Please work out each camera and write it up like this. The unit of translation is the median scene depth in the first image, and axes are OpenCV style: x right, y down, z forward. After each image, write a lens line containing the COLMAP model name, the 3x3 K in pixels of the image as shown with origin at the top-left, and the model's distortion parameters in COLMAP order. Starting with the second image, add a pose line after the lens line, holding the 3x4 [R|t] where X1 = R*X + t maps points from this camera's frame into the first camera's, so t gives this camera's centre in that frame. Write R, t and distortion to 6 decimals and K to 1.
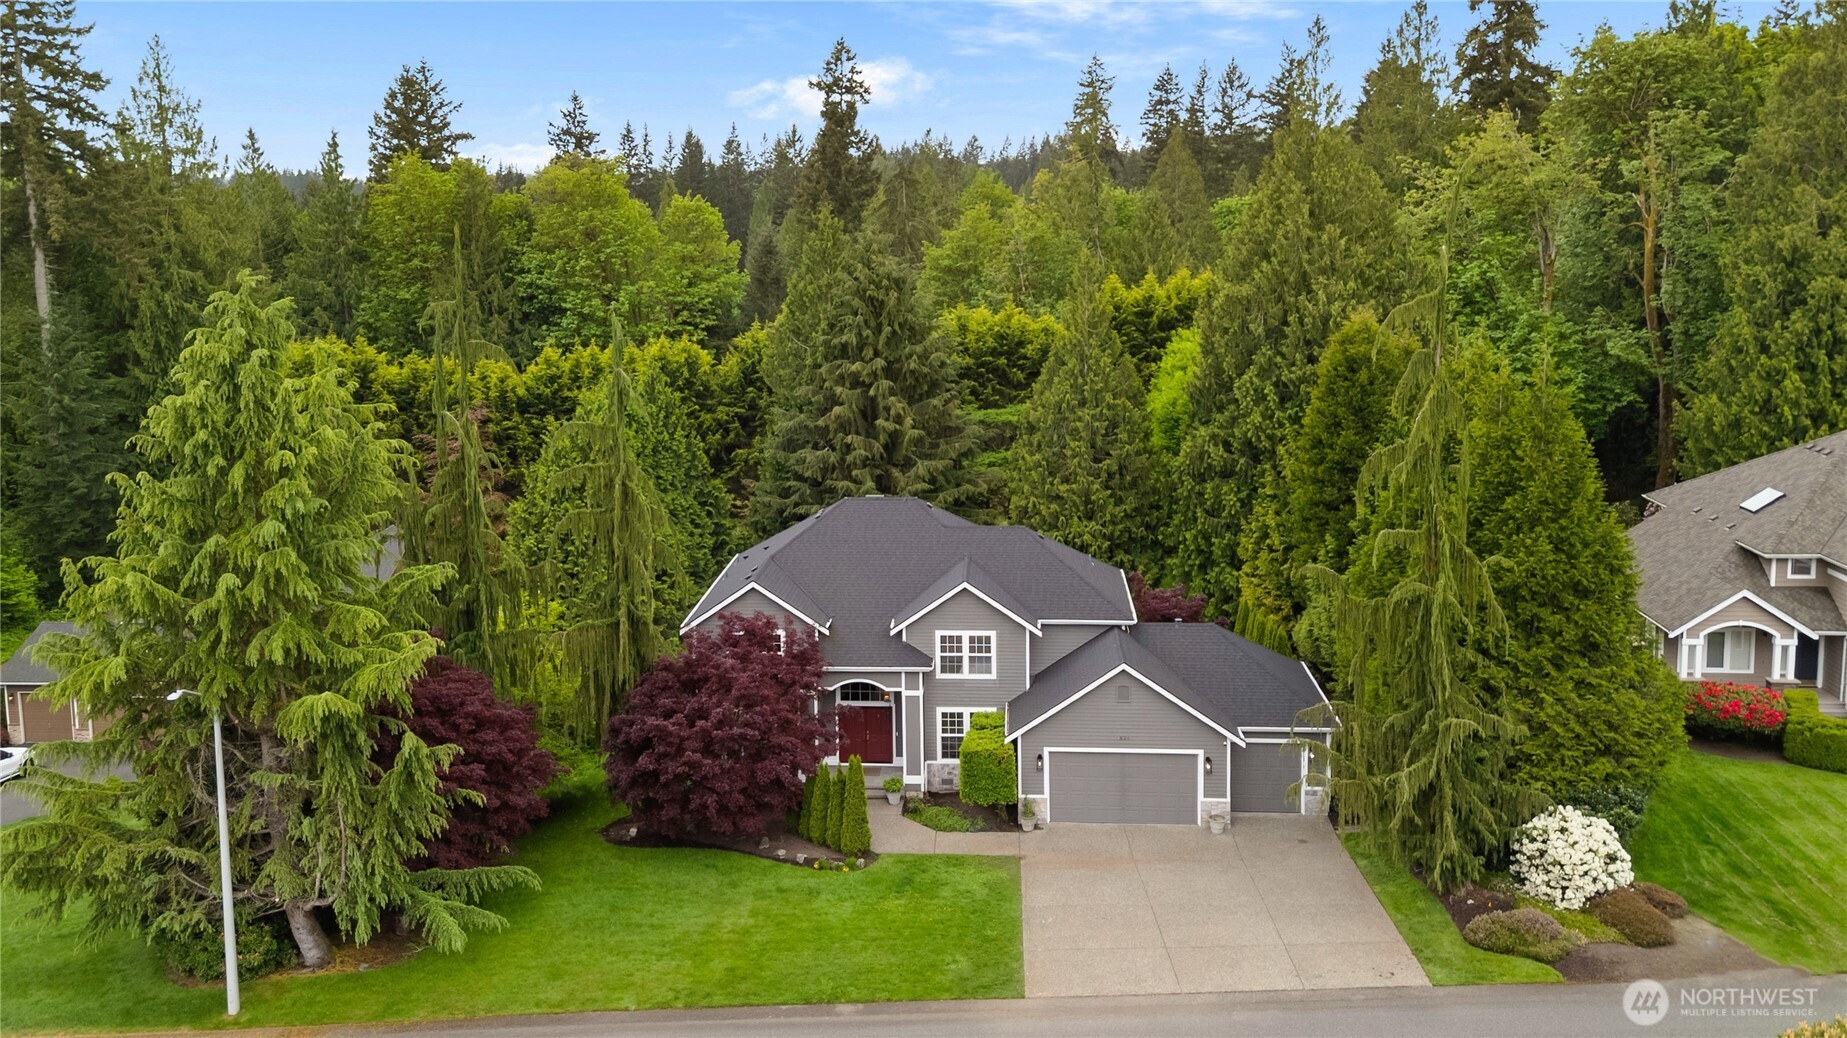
lens RADIAL K [[1442.7, 0, 930.0], [0, 1442.7, 523.3], [0, 0, 1]] dist [0.033660, -0.000030]
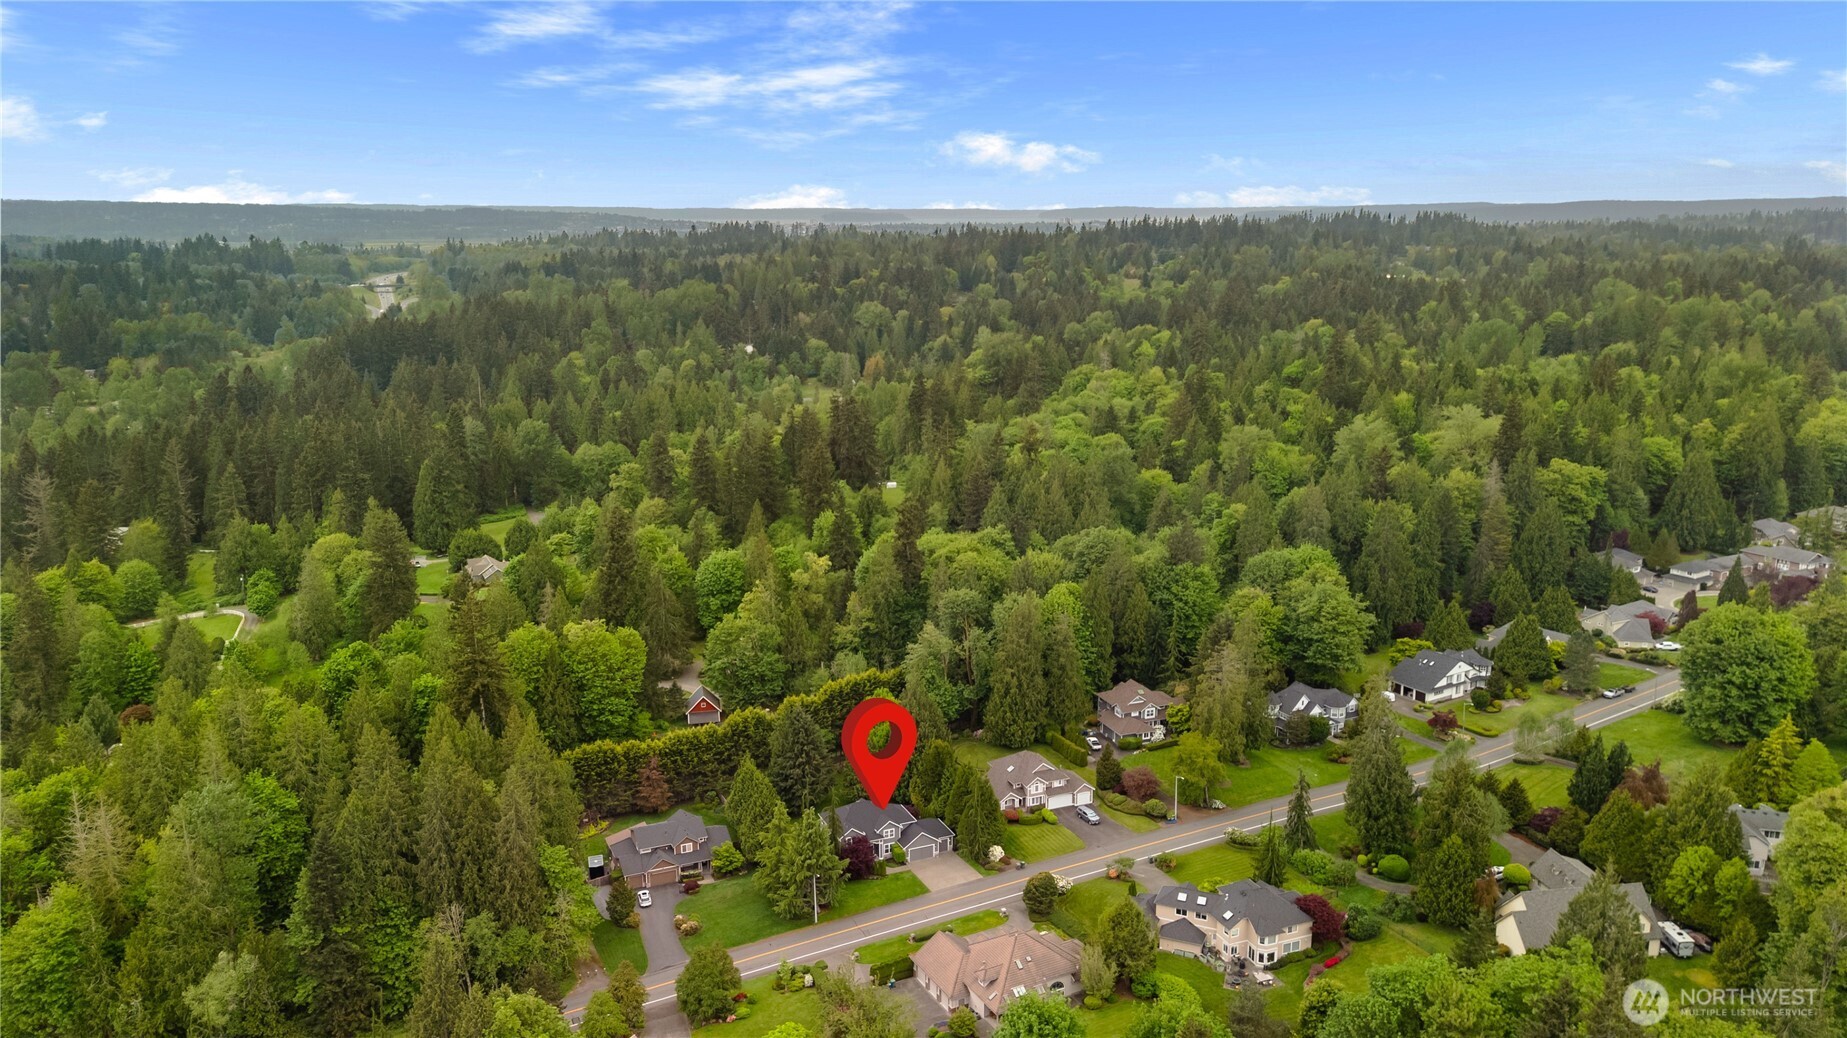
lens RADIAL K [[1442.7, 0, 923.6], [0, 1442.7, 519.1], [0, 0, 1]] dist [0.033660, -0.000030]
pose [[0.862829, -0.091757, 0.497098, -2.274692], [0.058719, 0.994923, 0.081727, -1.407667], [-0.502074, -0.041327, 0.863837, -3.400653]]
